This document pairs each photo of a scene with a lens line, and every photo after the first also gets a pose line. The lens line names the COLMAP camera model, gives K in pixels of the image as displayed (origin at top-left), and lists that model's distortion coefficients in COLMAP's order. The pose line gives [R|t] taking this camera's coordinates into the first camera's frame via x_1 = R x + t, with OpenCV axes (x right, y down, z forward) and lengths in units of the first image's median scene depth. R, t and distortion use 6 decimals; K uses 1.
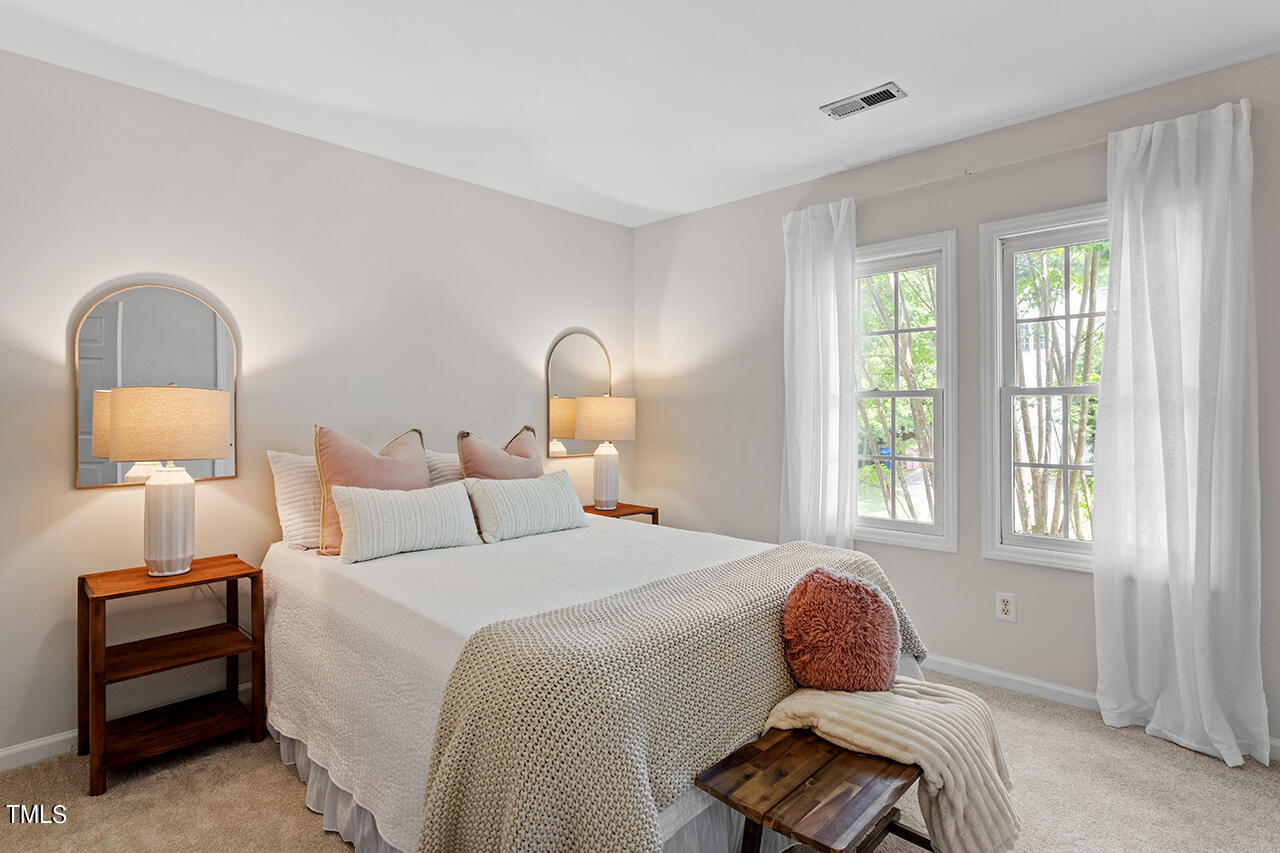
lens RADIAL K [[653.8, 0, 633.5], [0, 653.8, 419.1], [0, 0, 1]] dist [0.006040, 0.000838]
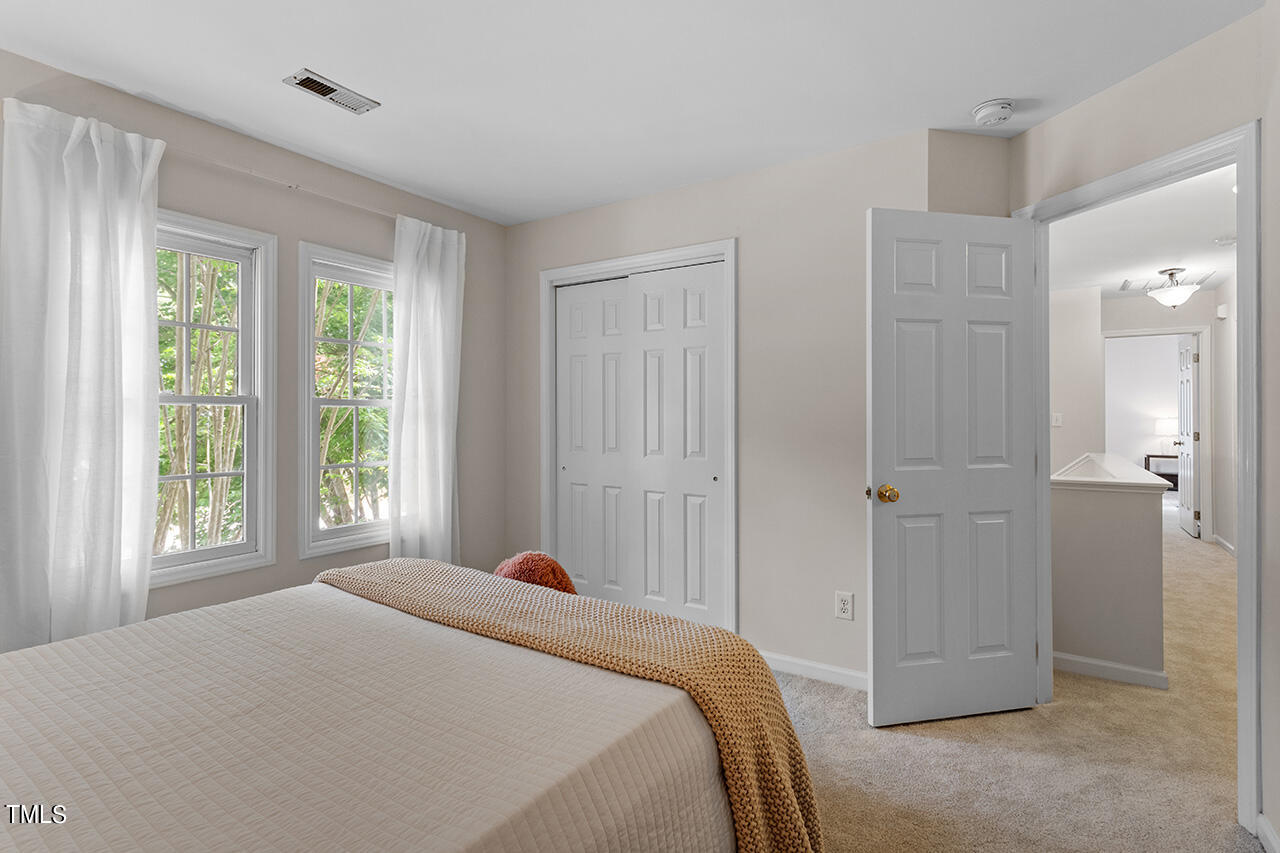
lens RADIAL K [[611.9, 0, 639.1], [0, 611.9, 414.4], [0, 0, 1]] dist [-0.001720, 0.000131]
pose [[-0.199434, -0.002936, 0.979907, -0.557104], [0.005194, 0.999978, 0.004053, -0.022943], [-0.979897, 0.005898, -0.199415, 0.698390]]
